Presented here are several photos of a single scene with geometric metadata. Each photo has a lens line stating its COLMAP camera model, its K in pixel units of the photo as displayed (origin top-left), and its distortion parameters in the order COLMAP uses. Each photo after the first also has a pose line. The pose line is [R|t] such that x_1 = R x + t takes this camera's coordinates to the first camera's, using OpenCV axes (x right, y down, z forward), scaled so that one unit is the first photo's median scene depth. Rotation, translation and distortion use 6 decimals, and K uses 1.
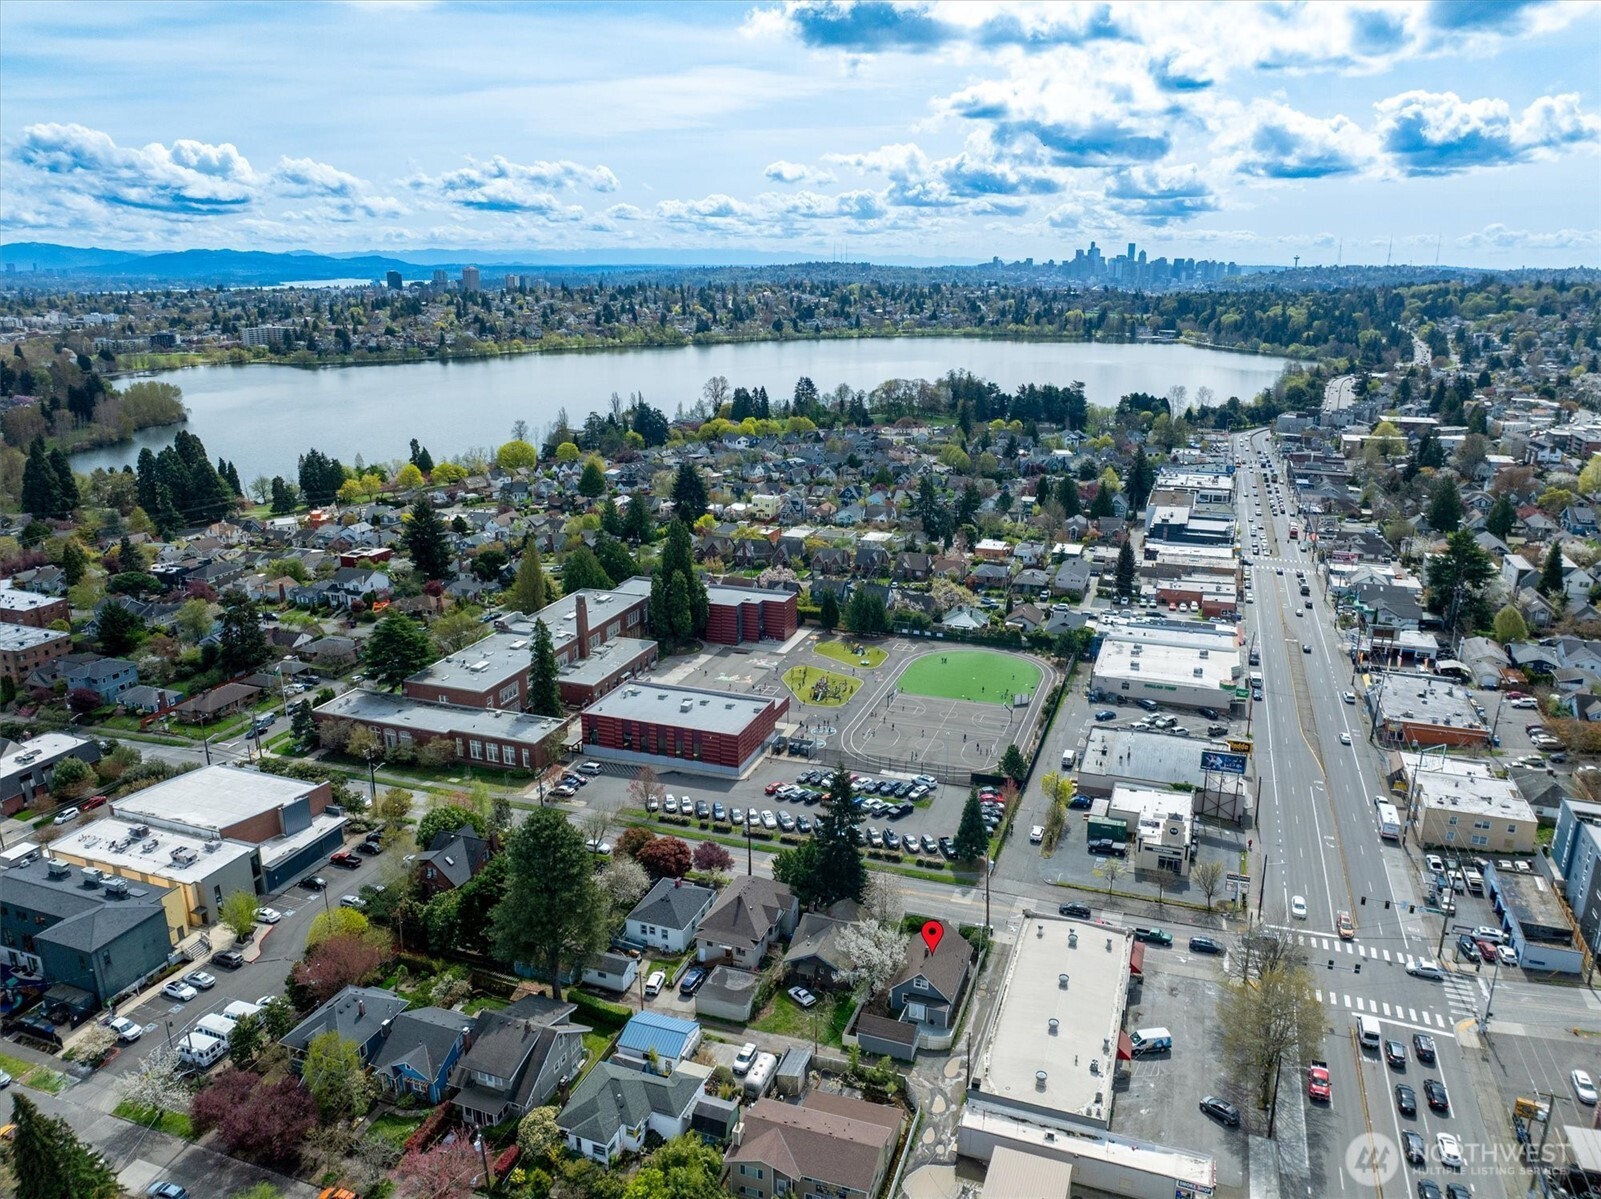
lens RADIAL K [[1127.5, 0, 808.2], [0, 1127.5, 594.5], [0, 0, 1]] dist [-0.035252, -0.000764]
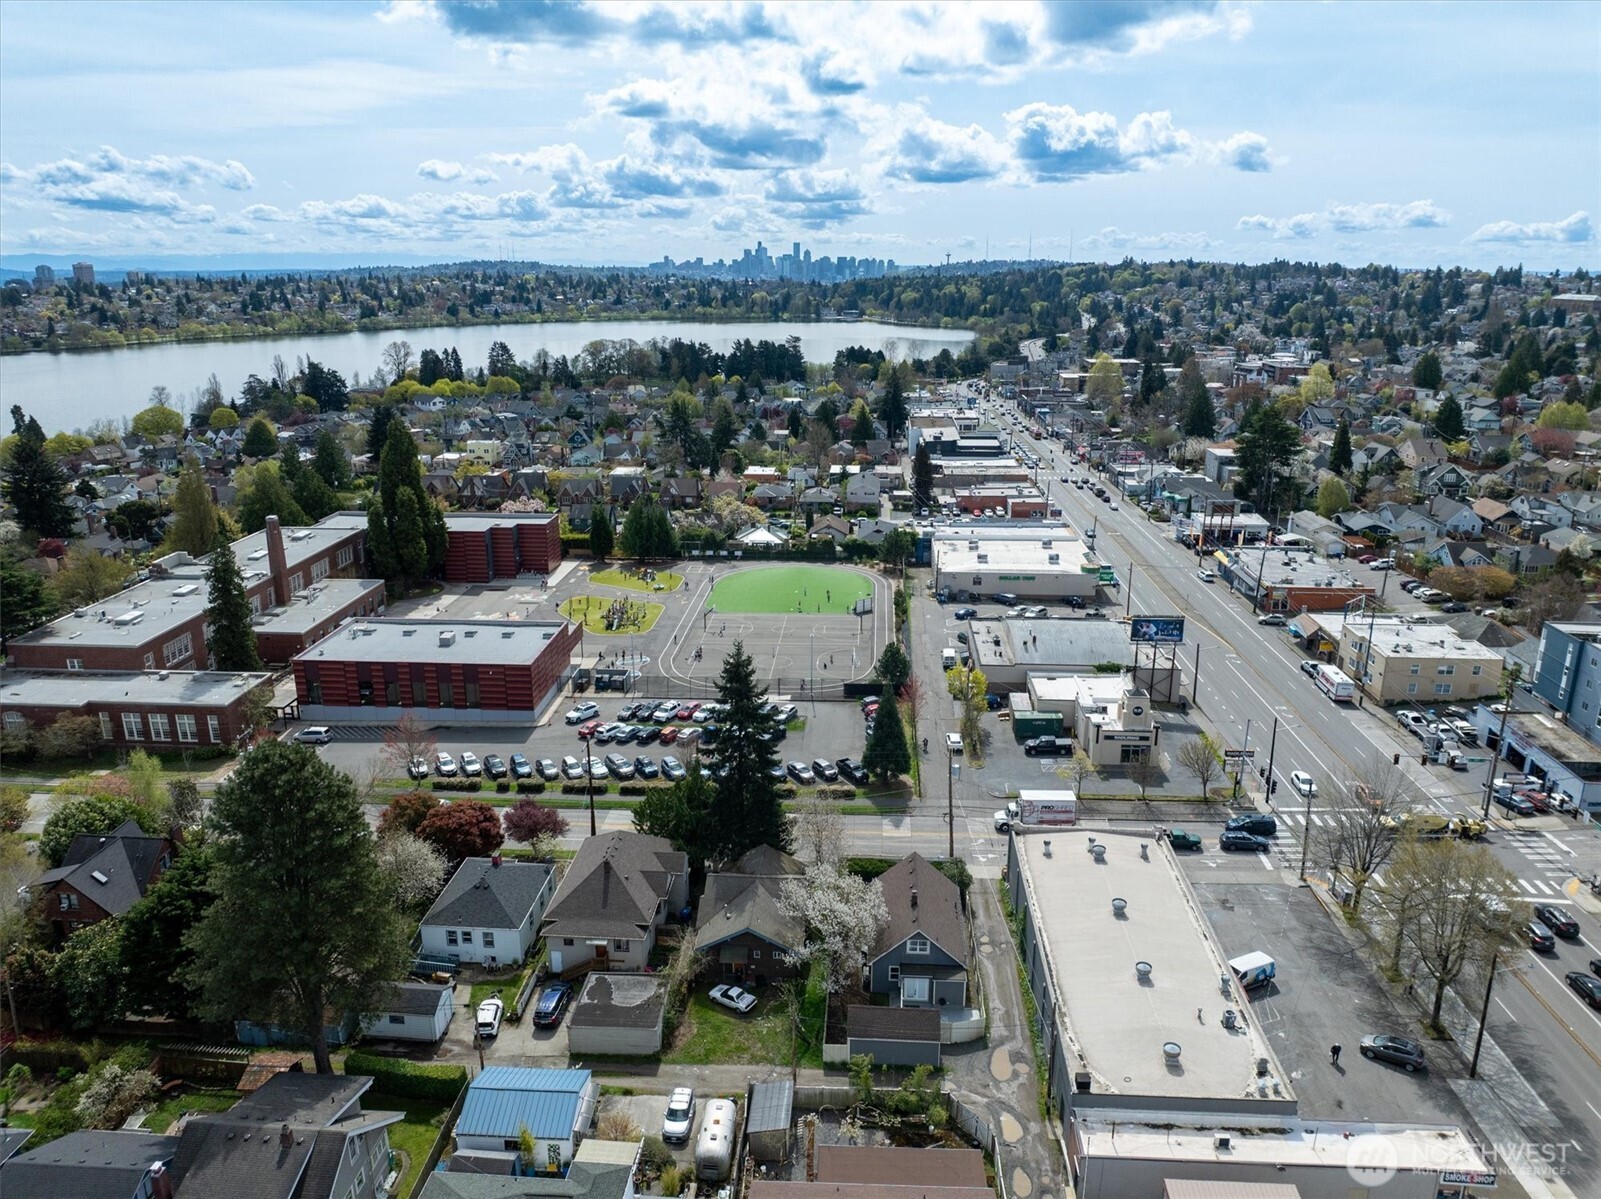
lens RADIAL K [[1127.5, 0, 805.4], [0, 1127.5, 594.5], [0, 0, 1]] dist [-0.035252, -0.000764]
pose [[0.961469, -0.078759, 0.263390, -0.065495], [0.079320, 0.996813, 0.008523, 0.072661], [-0.263221, 0.012698, 0.964652, 0.211626]]
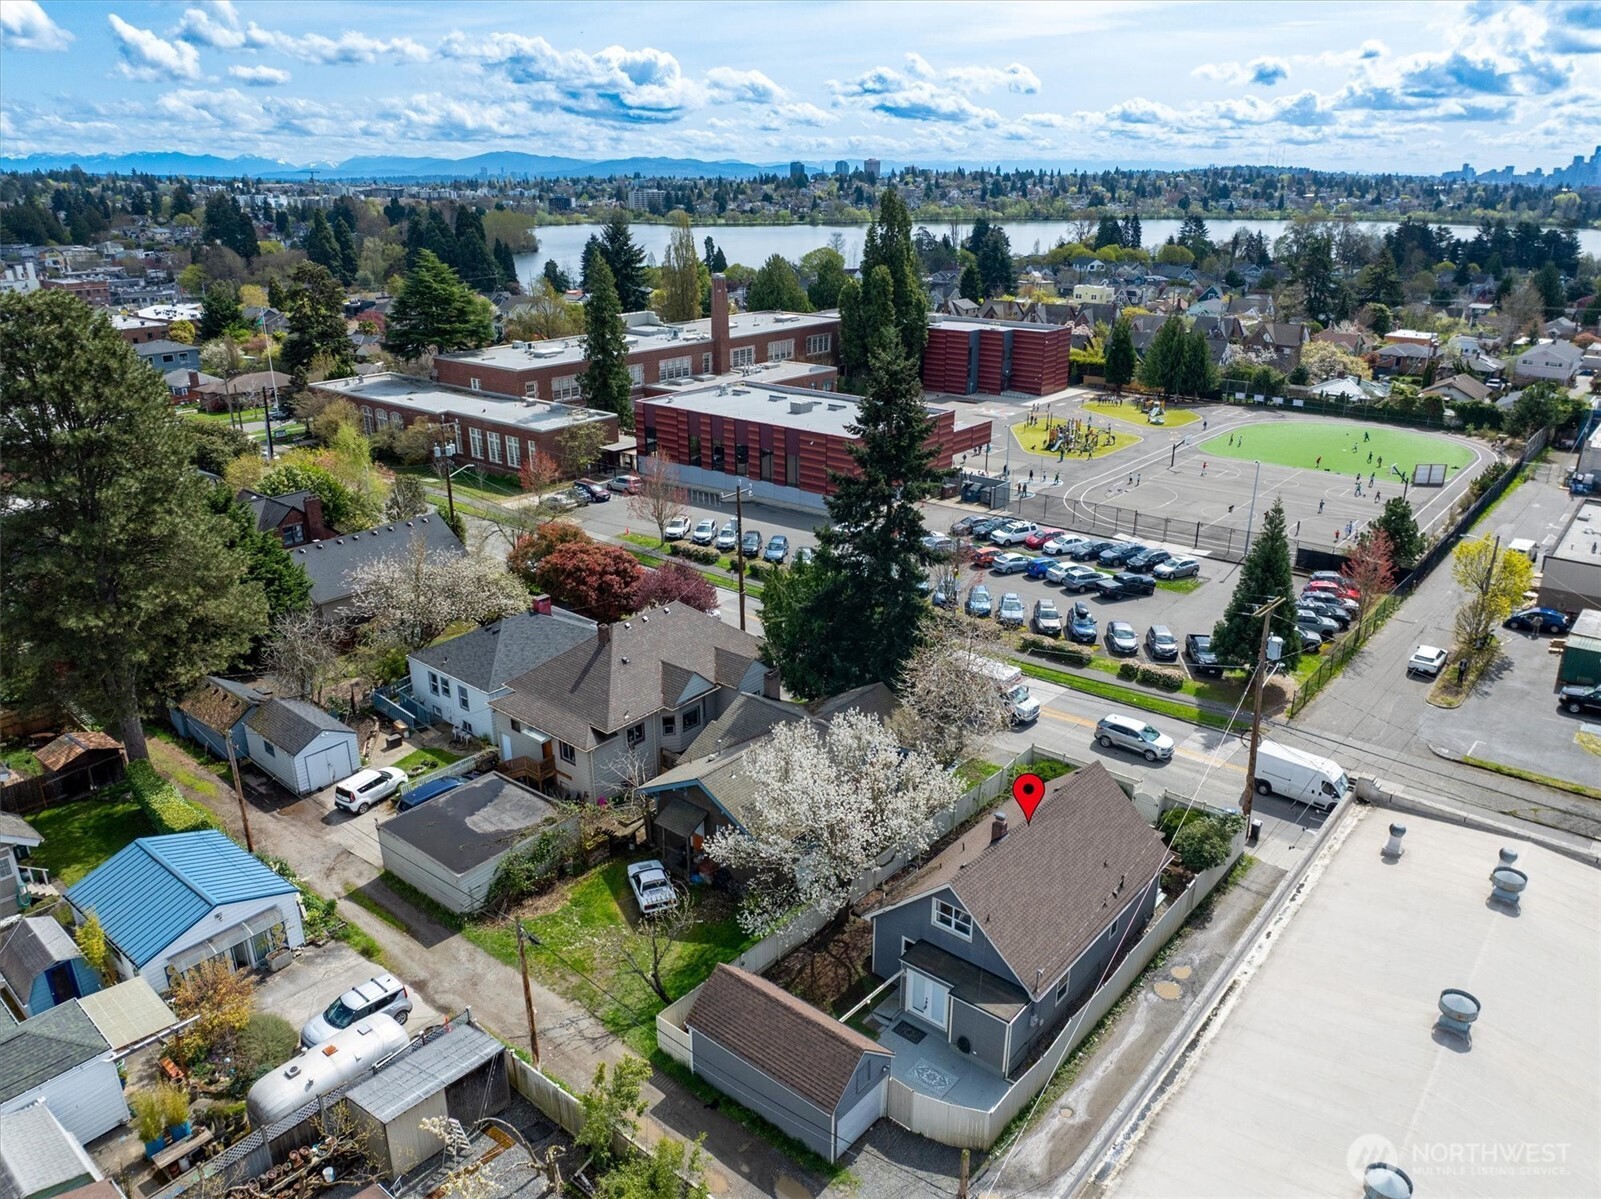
lens RADIAL K [[1127.5, 0, 797.7], [0, 1127.5, 593.8], [0, 0, 1]] dist [-0.035252, -0.000764]
pose [[0.937513, 0.116828, -0.327751, 0.084279], [-0.093521, 0.991891, 0.086053, 0.128481], [0.335147, -0.050024, 0.940837, 0.381922]]
